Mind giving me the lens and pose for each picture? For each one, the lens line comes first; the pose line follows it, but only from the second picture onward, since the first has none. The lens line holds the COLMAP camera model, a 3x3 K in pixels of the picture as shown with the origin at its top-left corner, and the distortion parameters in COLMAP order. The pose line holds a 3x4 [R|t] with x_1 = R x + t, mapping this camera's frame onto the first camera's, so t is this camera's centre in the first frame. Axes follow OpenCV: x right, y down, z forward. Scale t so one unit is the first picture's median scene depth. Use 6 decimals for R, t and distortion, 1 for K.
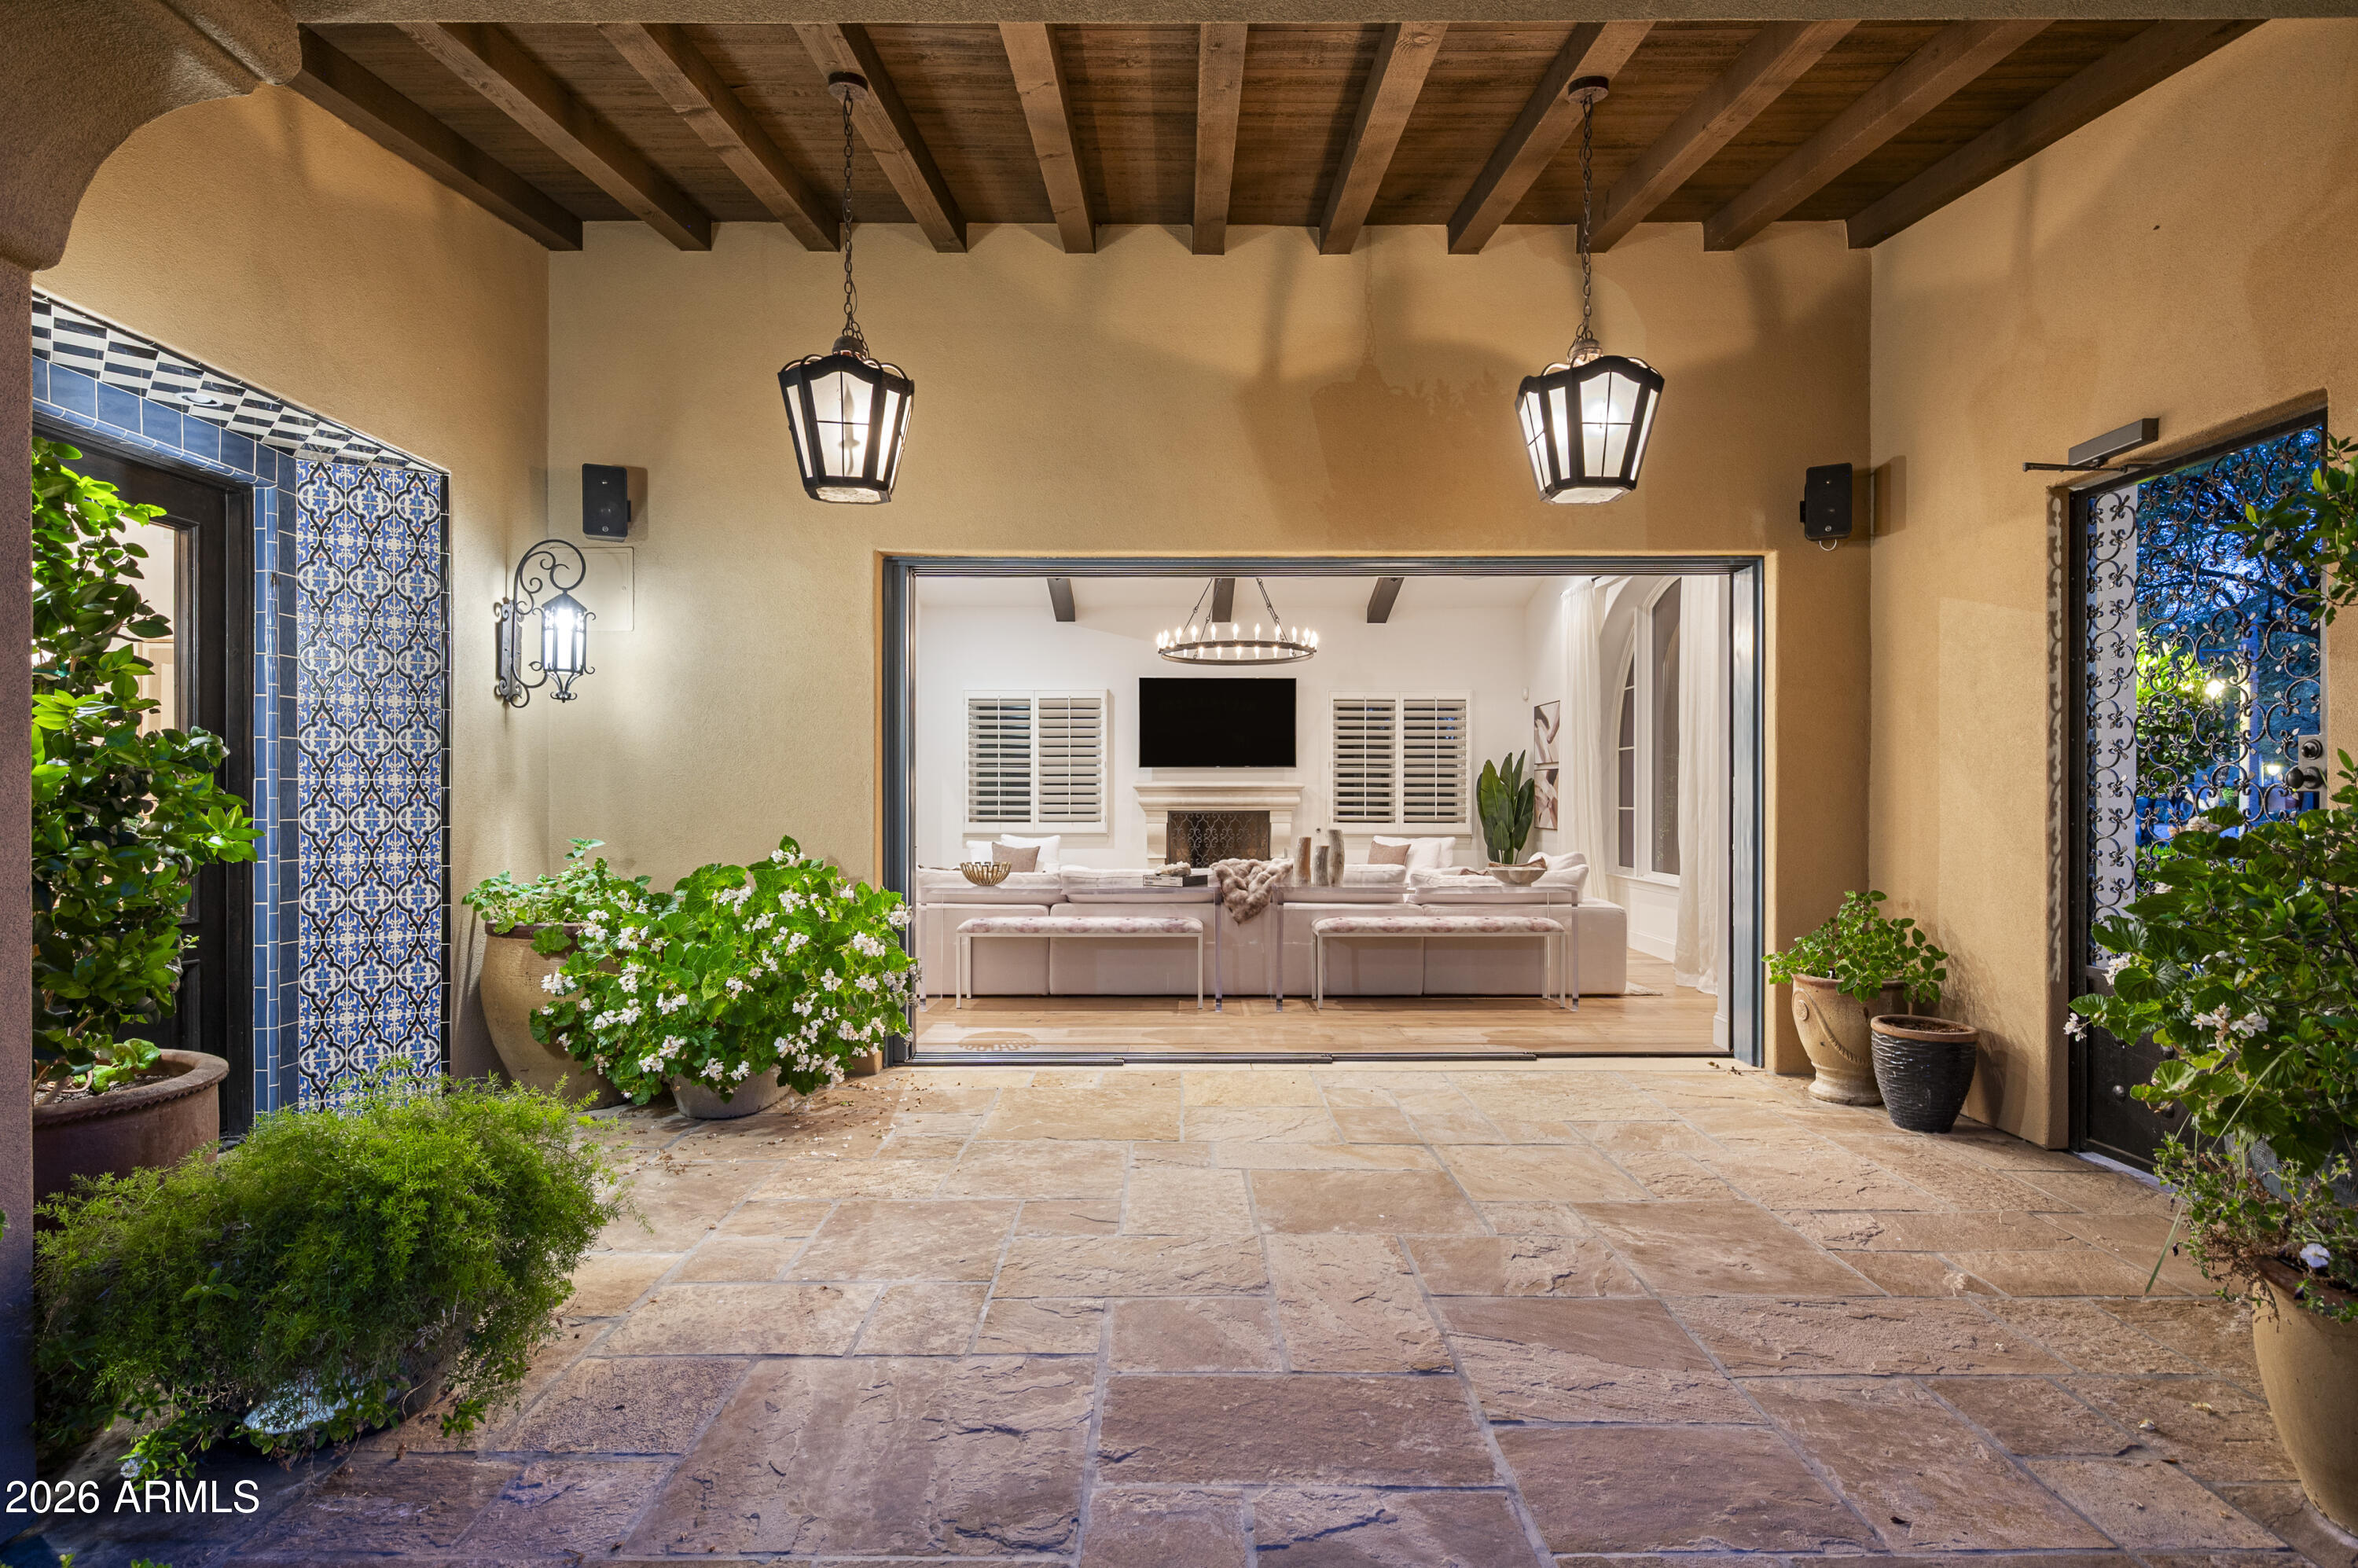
lens RADIAL K [[1165.6, 0, 1179.0], [0, 1165.6, 784.0], [0, 0, 1]] dist [0.001249, -0.000375]
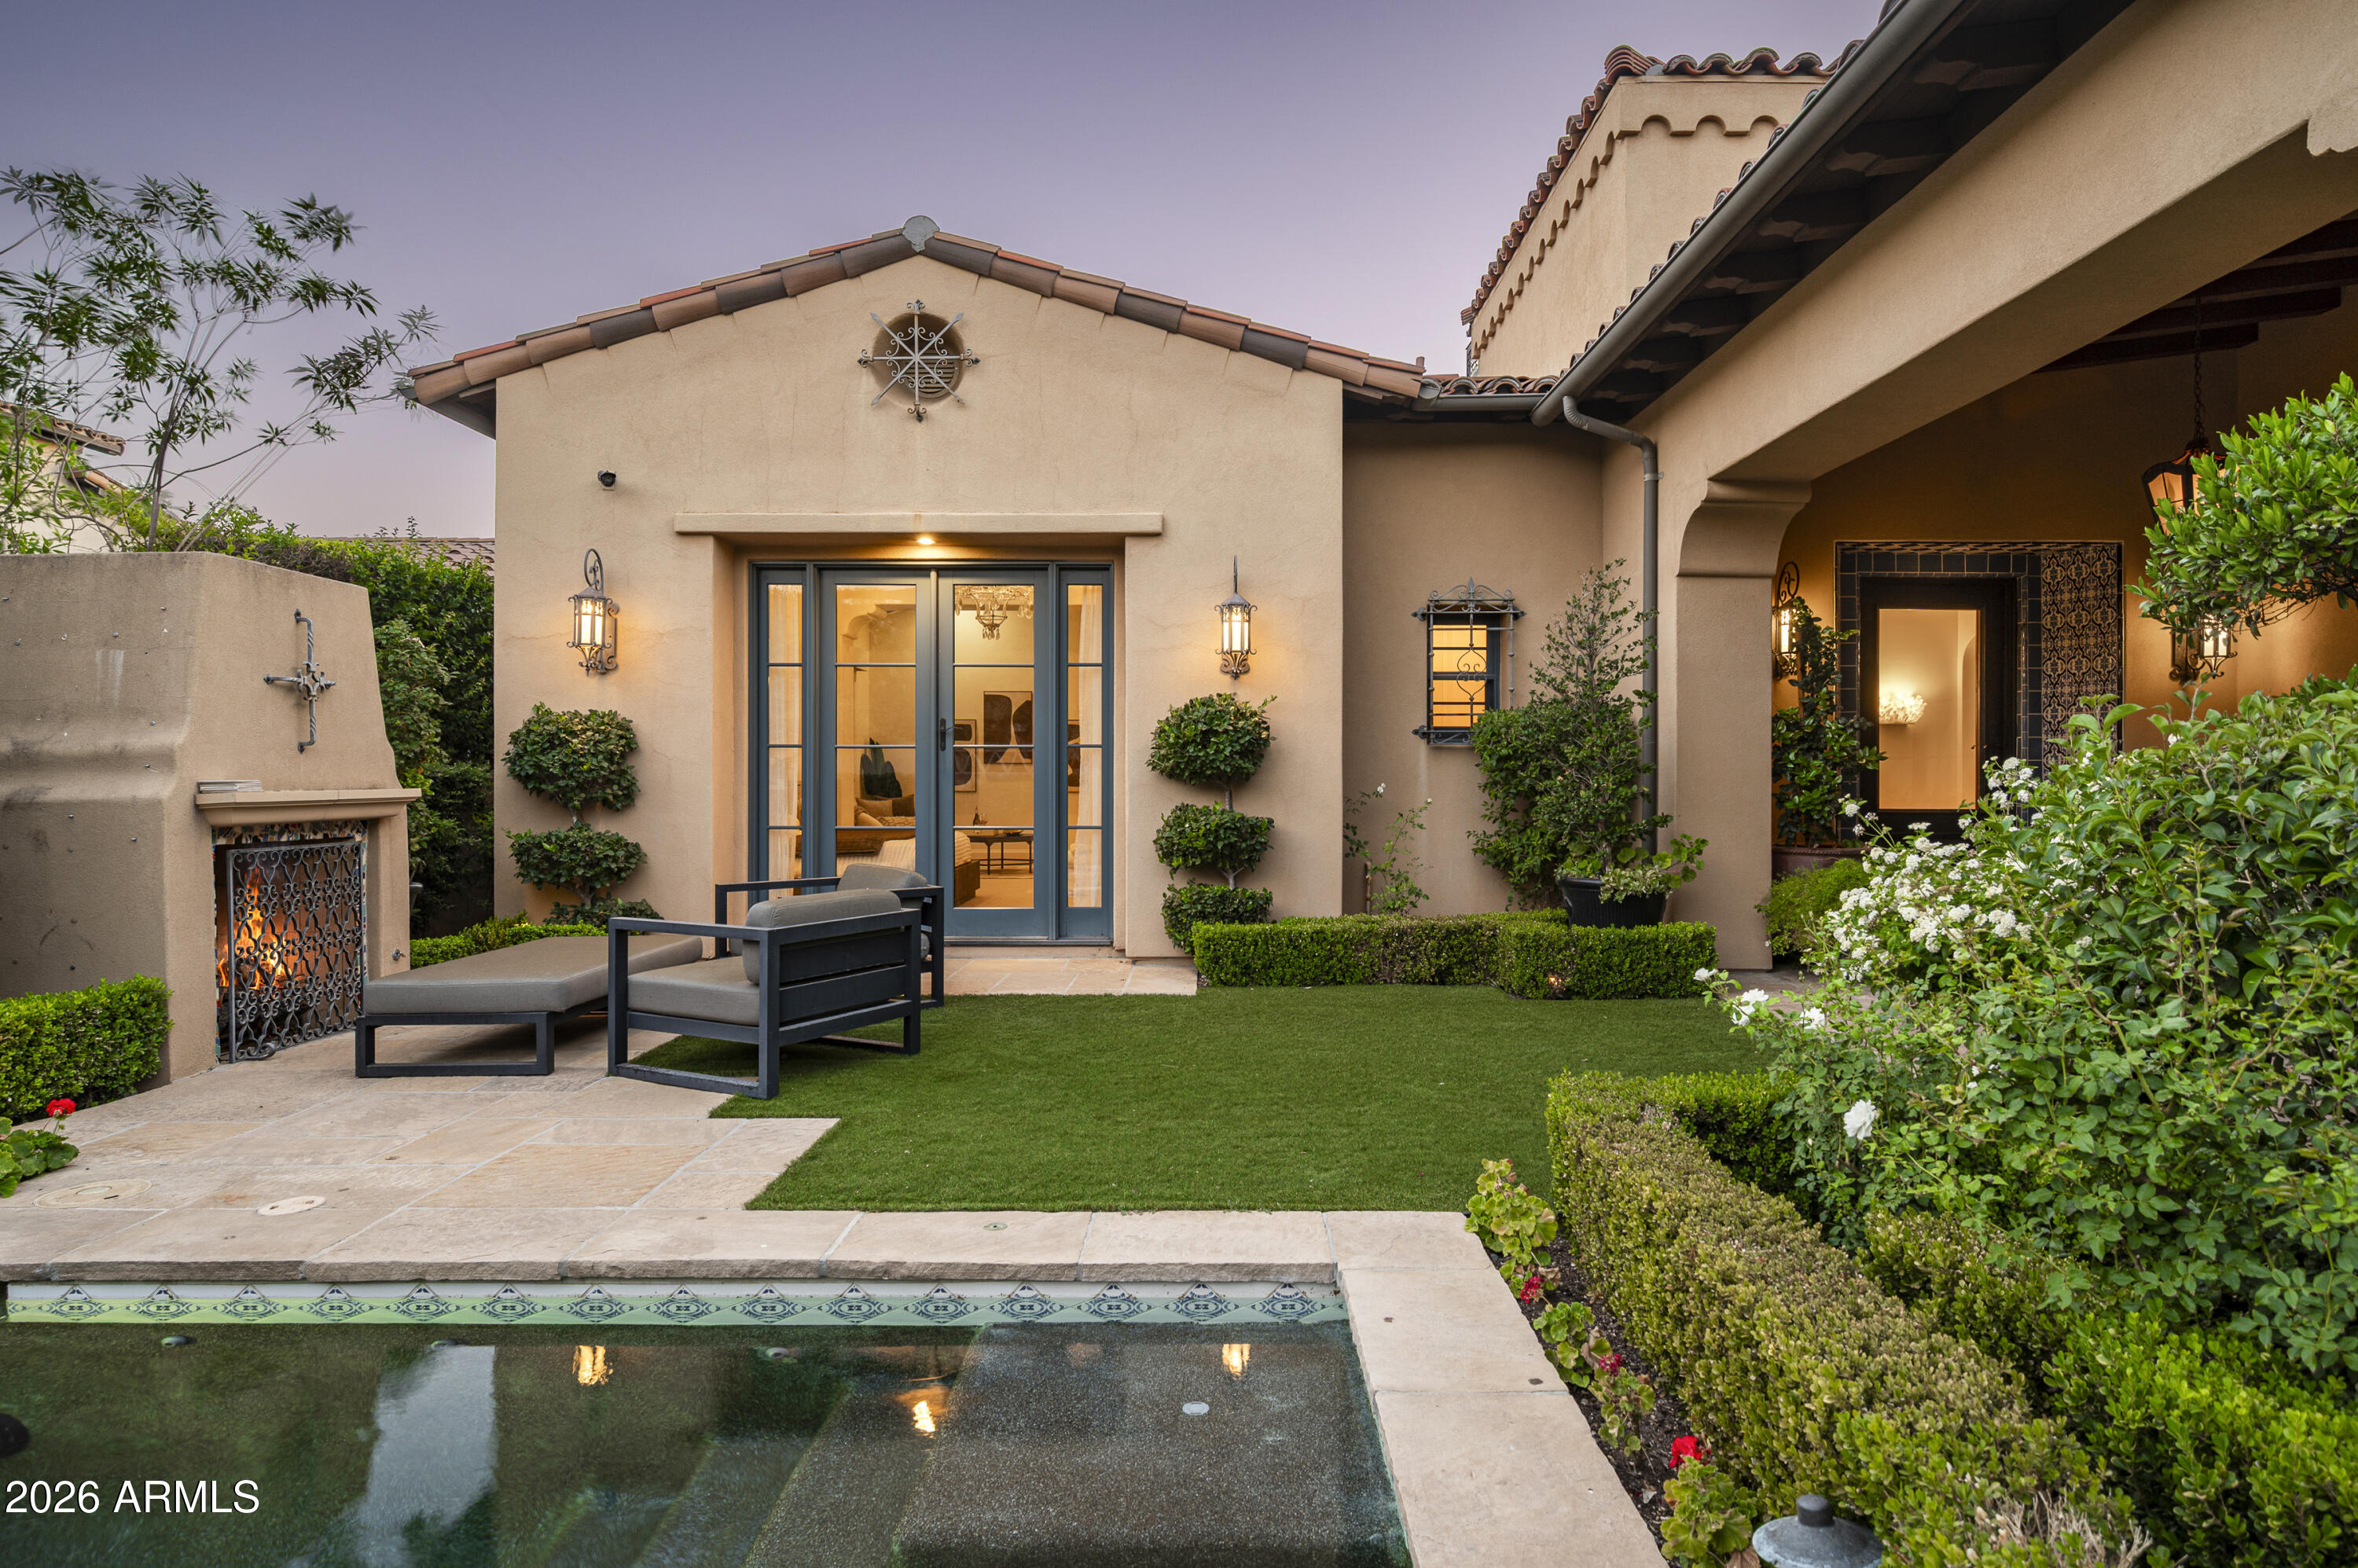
lens RADIAL K [[1333.2, 0, 1183.8], [0, 1333.2, 772.8], [0, 0, 1]] dist [-0.002719, 0.000022]
pose [[-0.009311, 0.002548, -0.999953, 1.289718], [0.010569, 0.999941, 0.002449, 0.032753], [0.999901, -0.010545, -0.009337, -0.288868]]
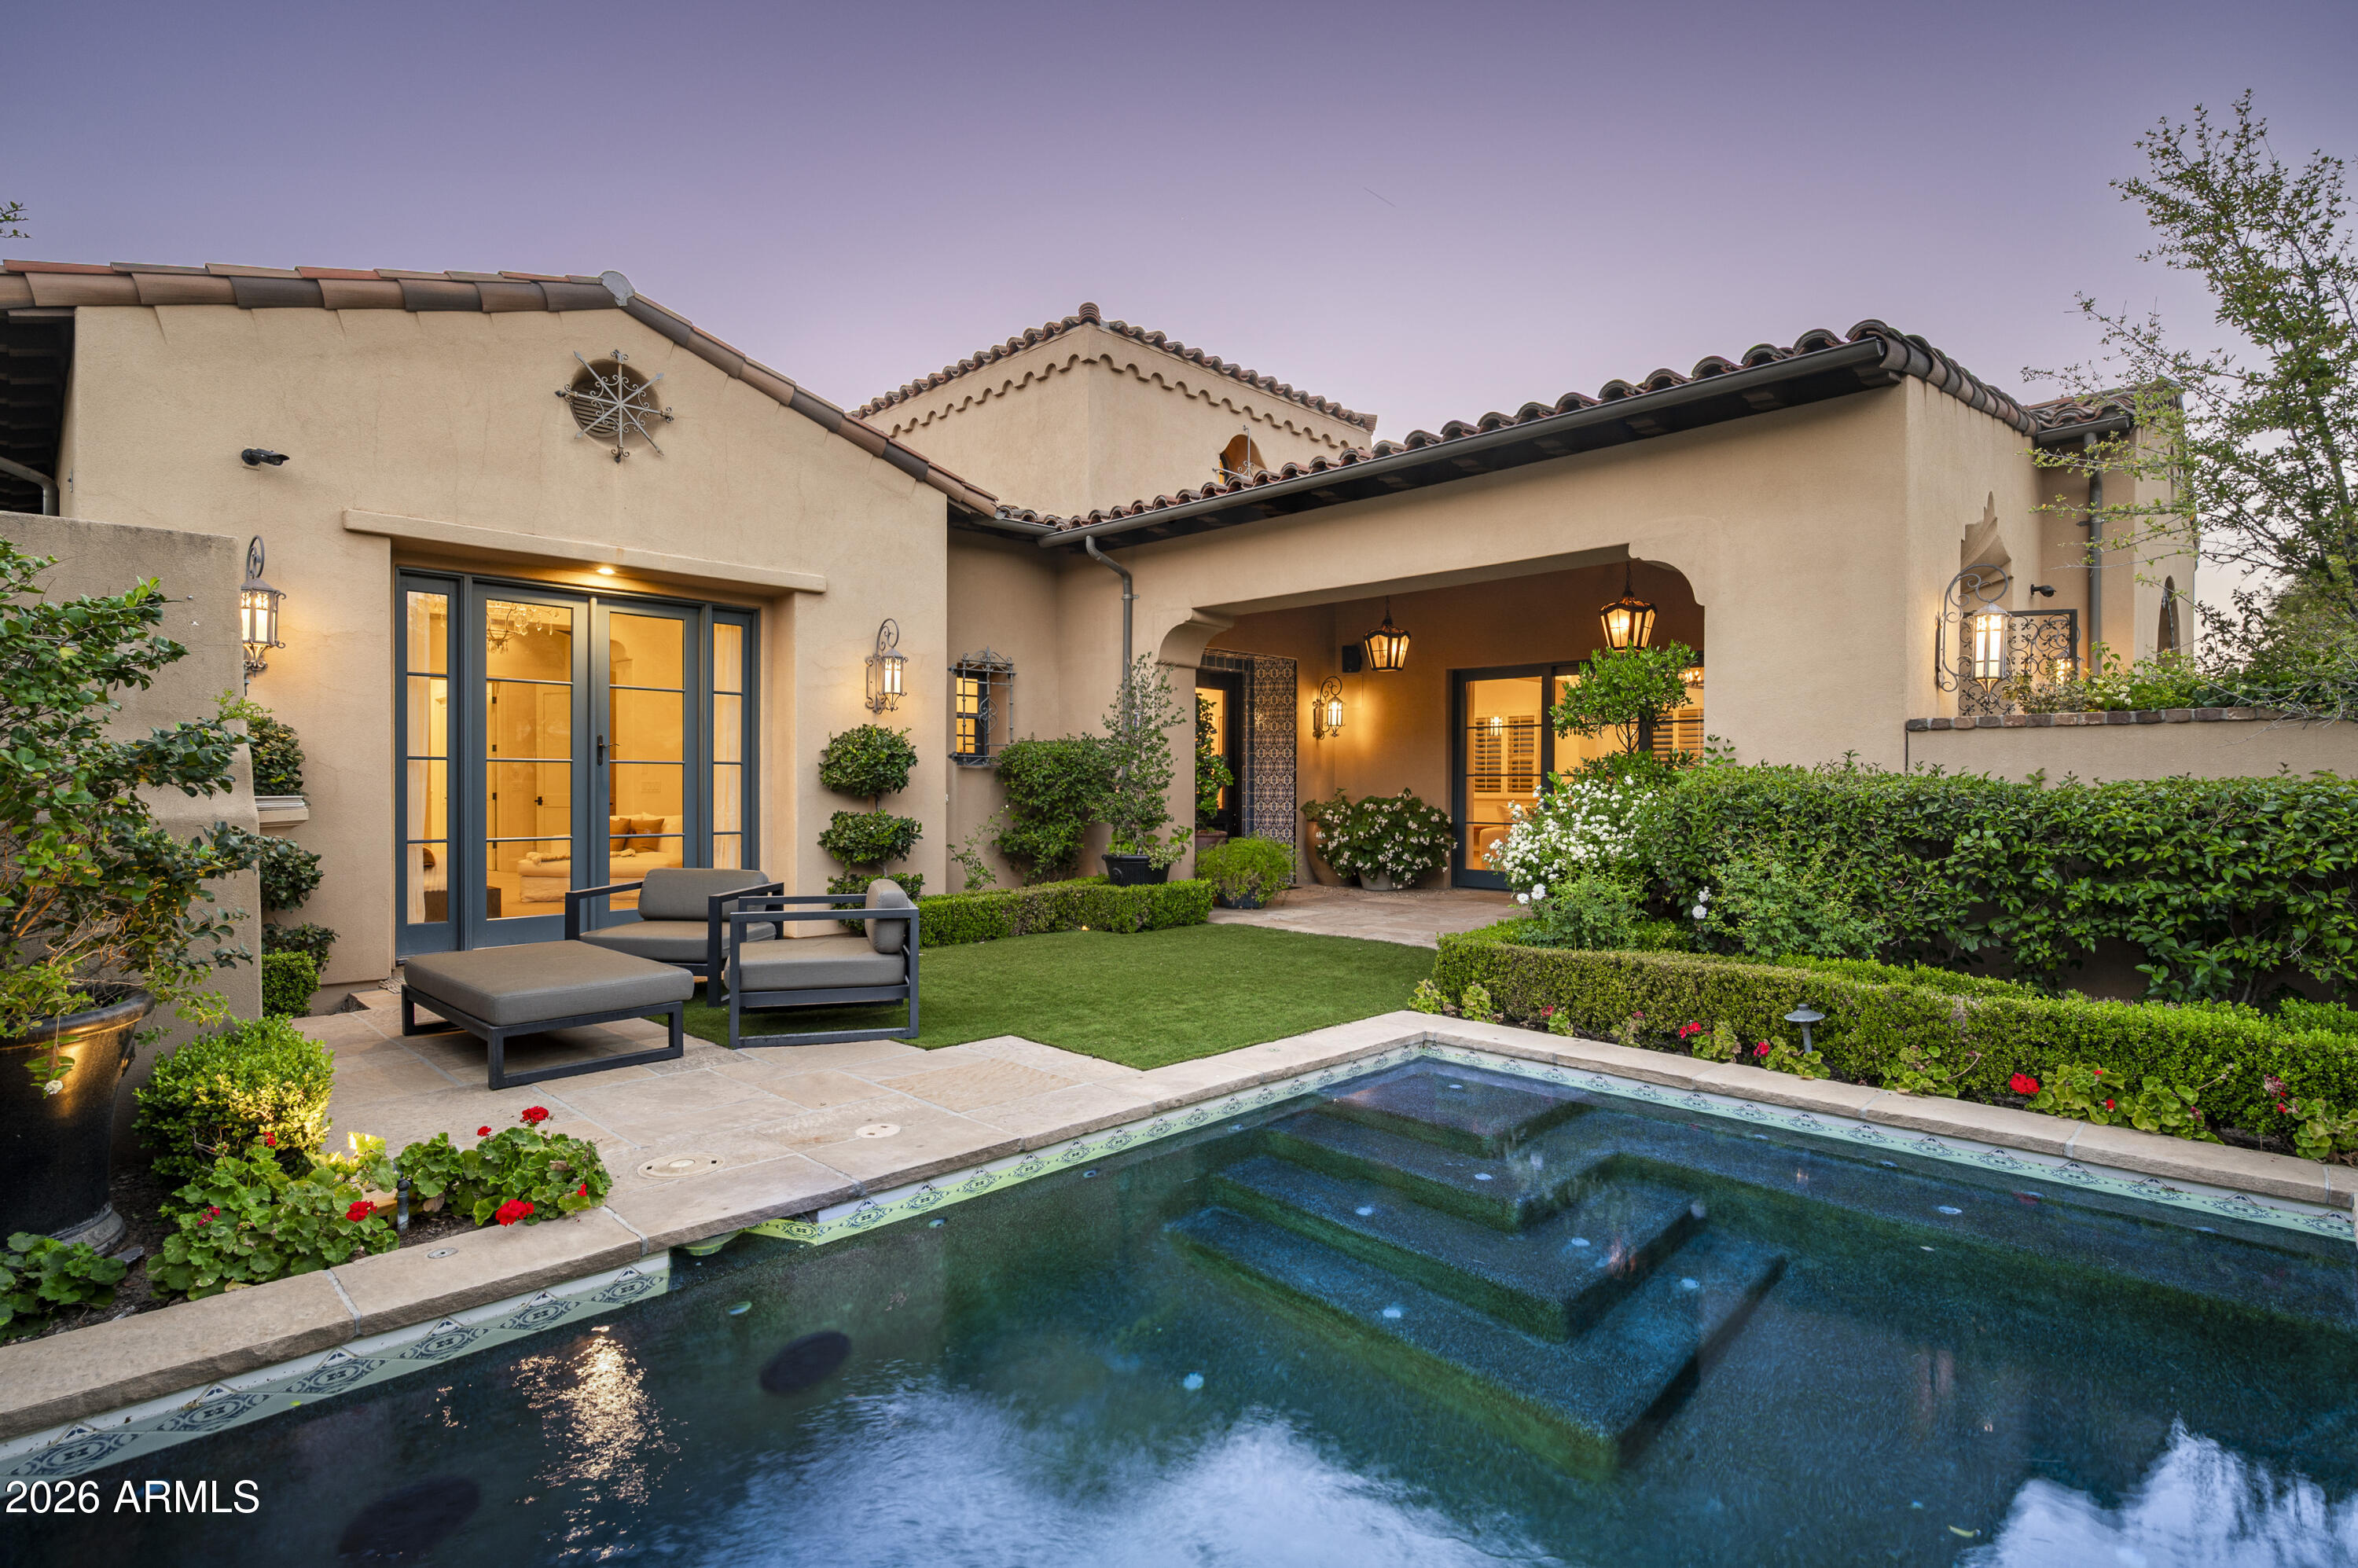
lens RADIAL K [[1165.6, 0, 1179.0], [0, 1165.6, 784.0], [0, 0, 1]] dist [0.001249, -0.000375]
pose [[0.707379, 0.004967, -0.706817, 1.284754], [0.001307, 0.999964, 0.008336, 0.016753], [0.706833, -0.006821, 0.707347, -1.325320]]
